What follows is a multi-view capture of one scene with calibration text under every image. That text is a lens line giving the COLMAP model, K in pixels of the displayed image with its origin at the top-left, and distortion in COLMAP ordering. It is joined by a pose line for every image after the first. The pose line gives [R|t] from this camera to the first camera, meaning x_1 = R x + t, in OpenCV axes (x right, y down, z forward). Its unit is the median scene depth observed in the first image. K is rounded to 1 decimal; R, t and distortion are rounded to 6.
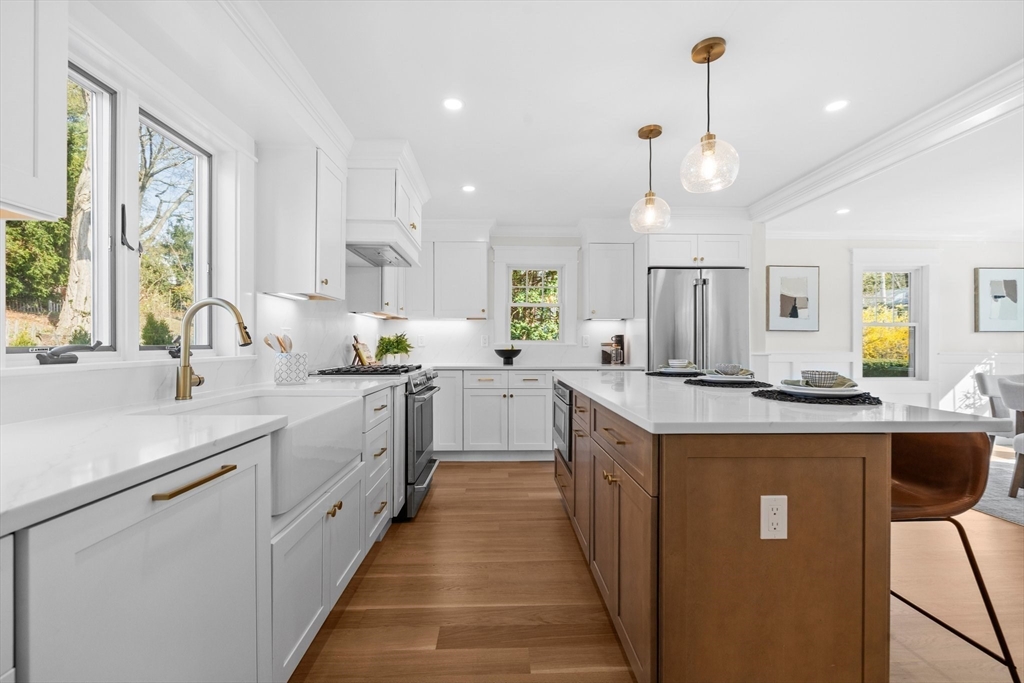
lens RADIAL K [[427.5, 0, 513.5], [0, 427.5, 343.2], [0, 0, 1]] dist [0.001287, 0.000175]
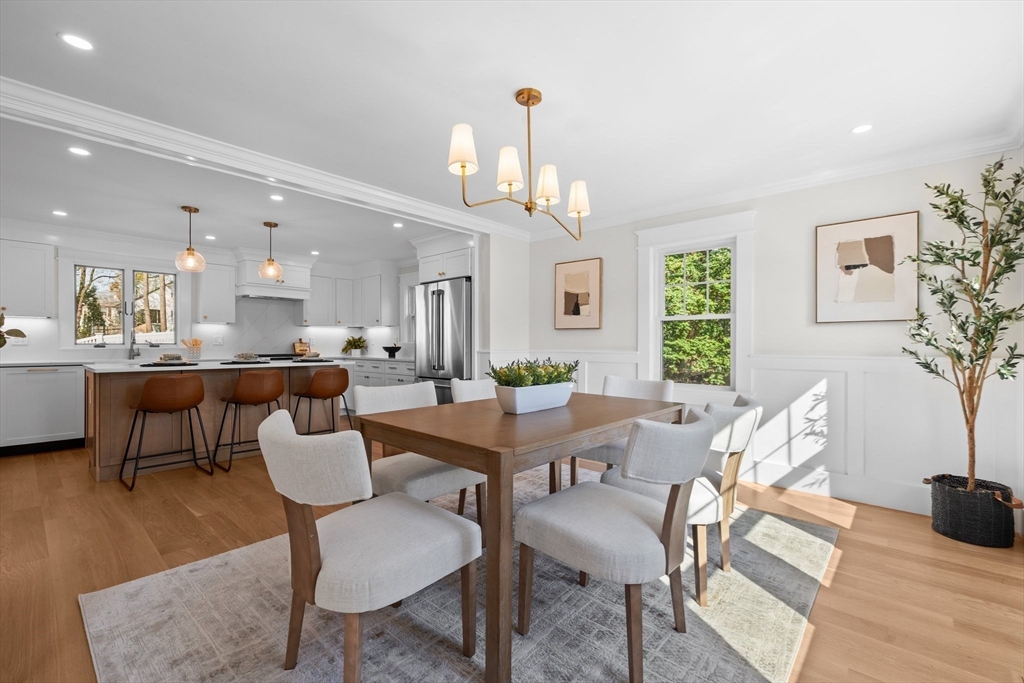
lens RADIAL K [[444.8, 0, 512.0], [0, 444.8, 341.5], [0, 0, 1]] dist [-0.000526, 0.000100]
pose [[0.715614, -0.002798, -0.698490, 1.242430], [-0.000691, 0.999989, -0.004714, 0.003406], [0.698496, 0.003856, 0.715604, 0.194263]]
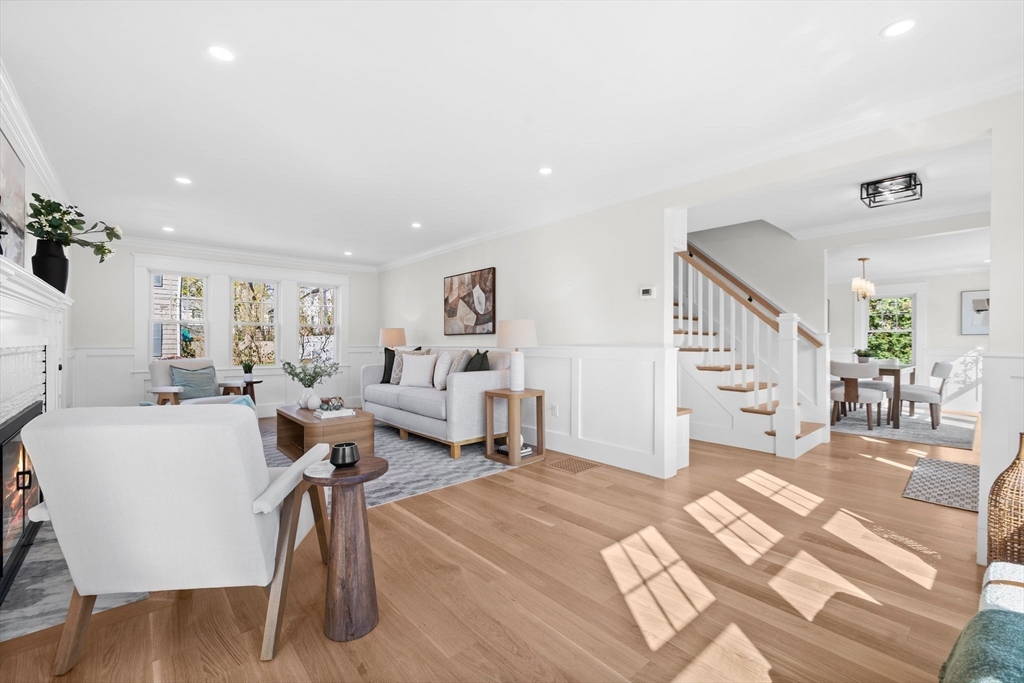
lens RADIAL K [[427.5, 0, 513.5], [0, 427.5, 343.2], [0, 0, 1]] dist [0.001287, 0.000175]
pose [[0.633177, 0.001325, -0.774006, 1.266110], [-0.003064, 0.999995, -0.000795, 0.007261], [0.774001, 0.002875, 0.633178, -1.141175]]
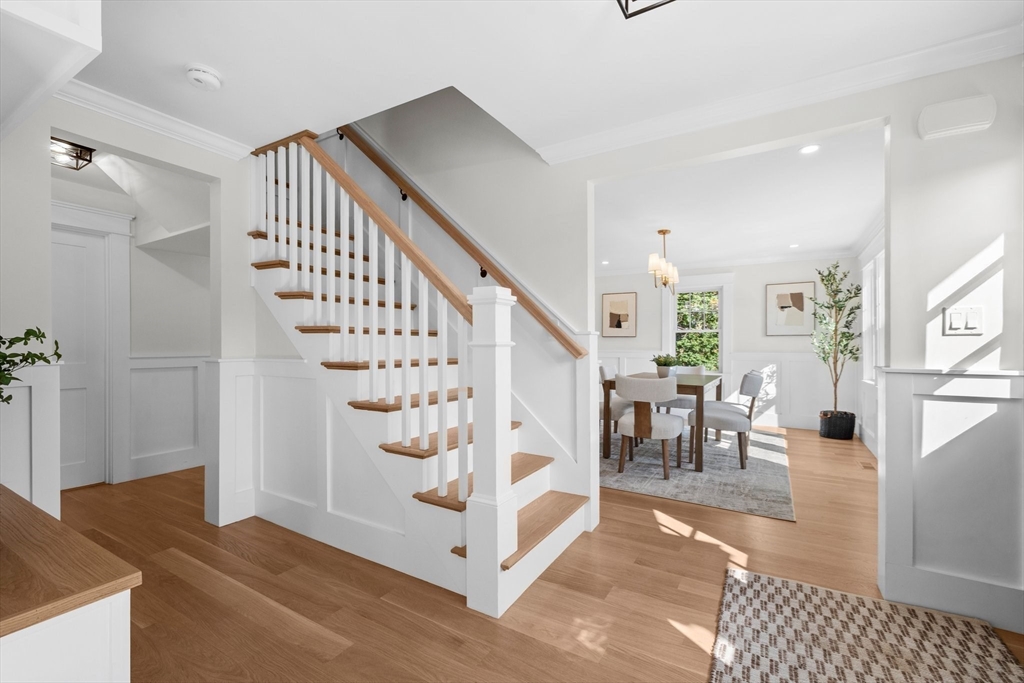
lens RADIAL K [[435.8, 0, 513.5], [0, 435.8, 345.5], [0, 0, 1]] dist [0.010571, 0.000078]
pose [[0.836936, 0.000463, -0.547301, 1.181762], [0.001188, 0.999996, 0.002663, -0.003176], [0.547300, -0.002879, 0.836931, -0.475831]]
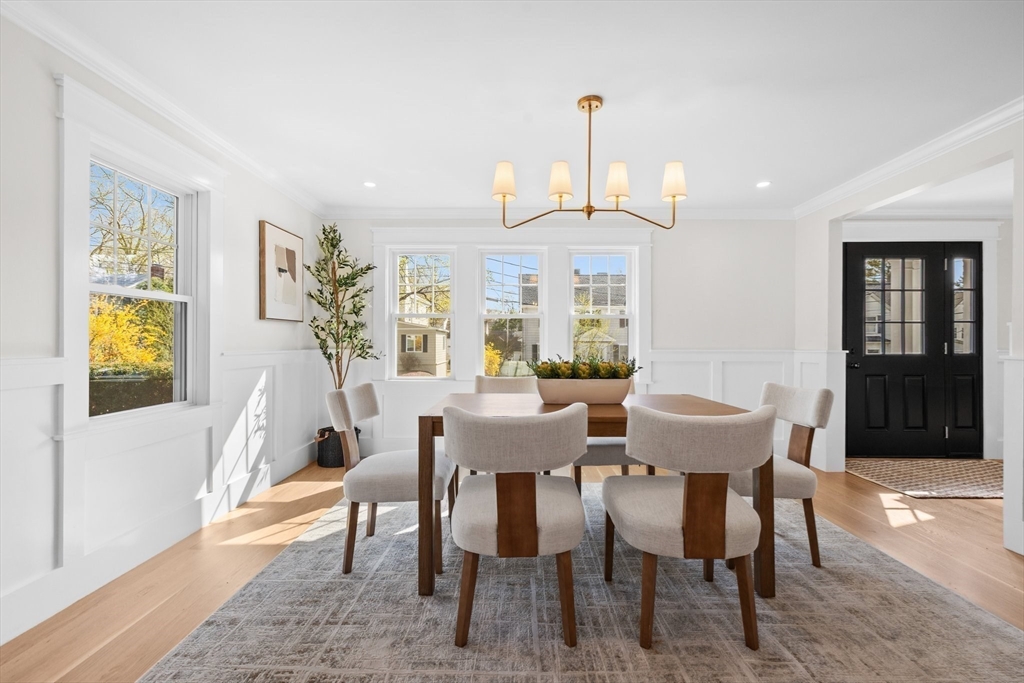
lens RADIAL K [[446.8, 0, 512.0], [0, 446.8, 341.5], [0, 0, 1]] dist [0.000529, -0.000048]
pose [[0.053284, -0.002158, 0.998577, 0.429180], [-0.009444, 0.999952, 0.002665, 0.002756], [-0.998535, -0.009572, 0.053261, 0.592182]]
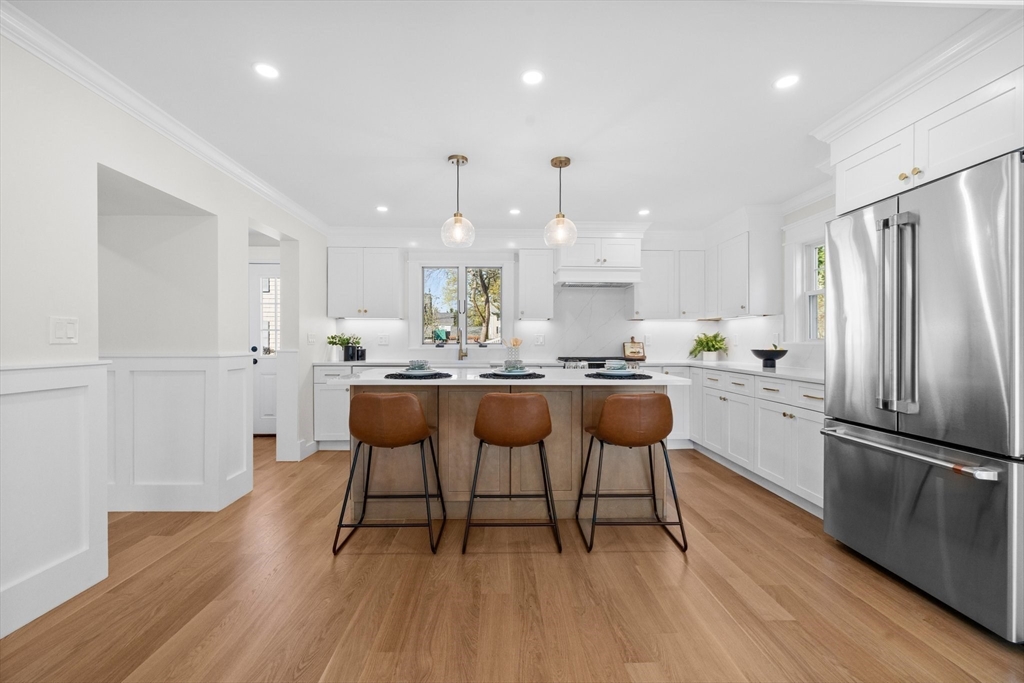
lens RADIAL K [[427.5, 0, 513.5], [0, 427.5, 343.2], [0, 0, 1]] dist [0.001287, 0.000175]
pose [[-0.001541, 0.004952, -0.999987, 0.781781], [-0.001463, 0.999987, 0.004954, -0.001701], [0.999998, 0.001471, -0.001533, 0.462544]]
